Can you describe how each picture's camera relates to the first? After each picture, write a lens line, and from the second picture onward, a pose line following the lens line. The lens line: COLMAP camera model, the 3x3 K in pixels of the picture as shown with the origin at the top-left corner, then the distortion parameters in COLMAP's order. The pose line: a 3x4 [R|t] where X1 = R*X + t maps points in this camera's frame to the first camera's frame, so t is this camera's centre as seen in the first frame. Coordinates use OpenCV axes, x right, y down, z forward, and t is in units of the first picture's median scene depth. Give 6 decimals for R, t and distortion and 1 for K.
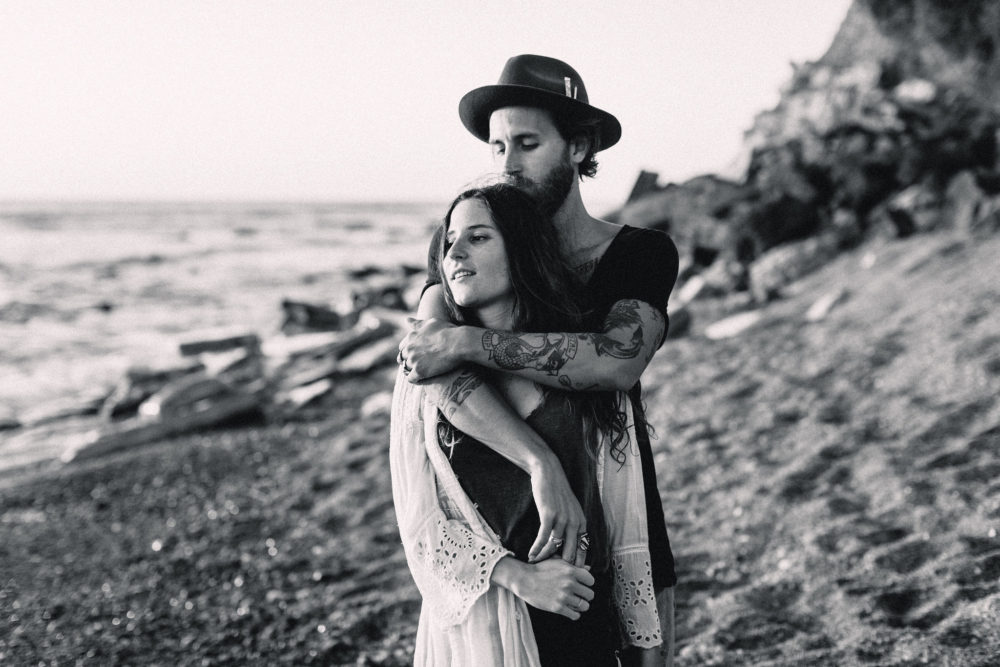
lens RADIAL K [[1520.5, 0, 500.0], [0, 1520.5, 333.5], [0, 0, 1]] dist [0.029664, -0.000150]
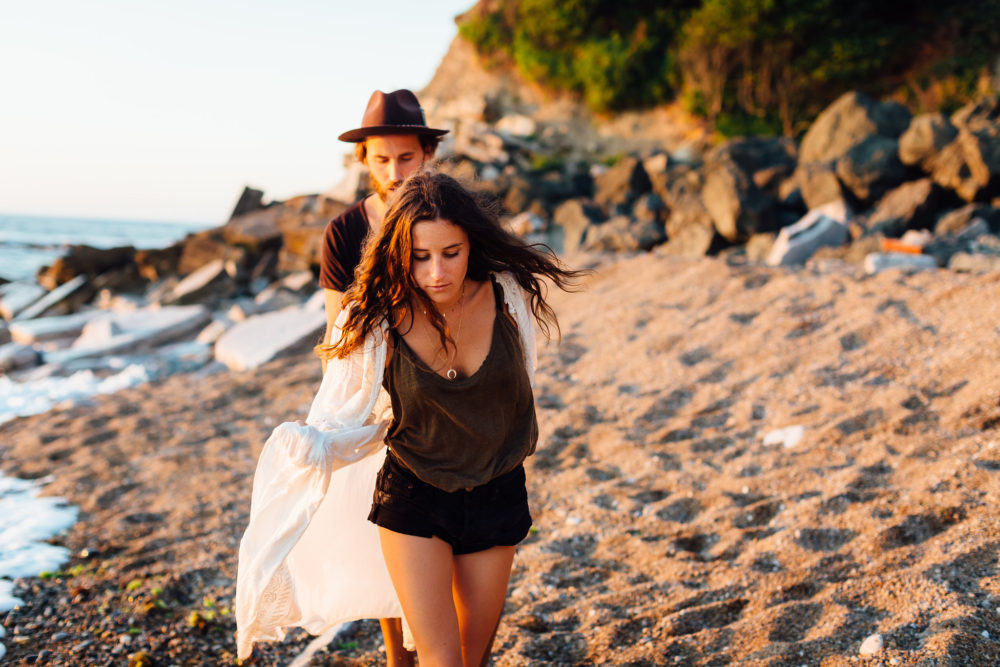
lens RADIAL K [[1520.5, 0, 500.0], [0, 1520.5, 333.5], [0, 0, 1]] dist [0.029664, -0.000150]
pose [[0.952940, 0.023054, 0.302280, -0.184080], [-0.016708, 0.999583, -0.023561, 0.038525], [-0.302697, 0.017402, 0.952928, -0.038521]]
